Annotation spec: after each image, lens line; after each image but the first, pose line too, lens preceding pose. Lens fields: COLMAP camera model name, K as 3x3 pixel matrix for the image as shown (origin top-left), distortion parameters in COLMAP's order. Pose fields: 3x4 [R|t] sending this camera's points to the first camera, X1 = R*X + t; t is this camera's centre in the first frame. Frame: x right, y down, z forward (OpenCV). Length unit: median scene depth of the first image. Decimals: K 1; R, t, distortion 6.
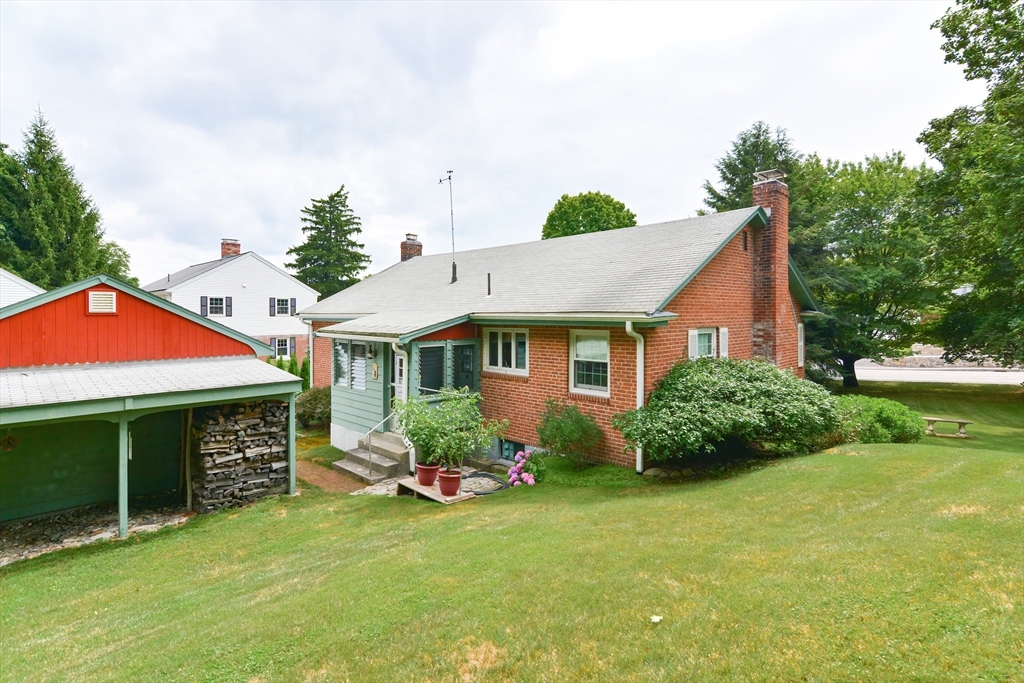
lens RADIAL K [[506.0, 0, 518.9], [0, 506.0, 344.6], [0, 0, 1]] dist [0.003734, -0.000109]
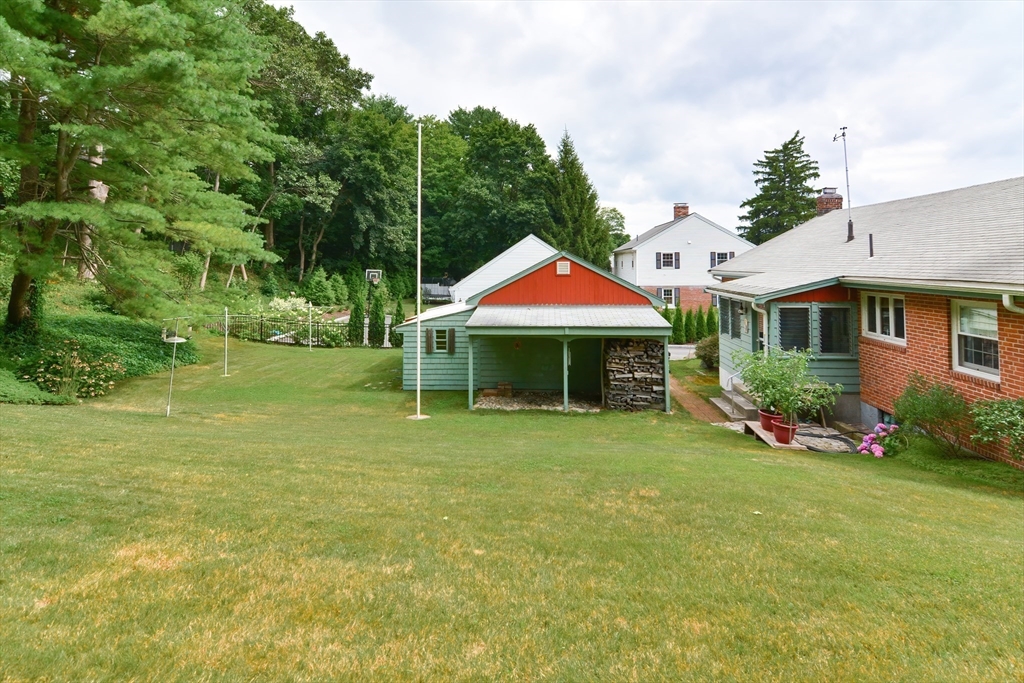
lens RADIAL K [[506.0, 0, 518.9], [0, 506.0, 344.6], [0, 0, 1]] dist [0.003734, -0.000109]
pose [[0.639942, 0.121465, -0.758762, 0.260425], [-0.041151, 0.991428, 0.124003, -0.025785], [0.767320, -0.048131, 0.639455, -0.122874]]
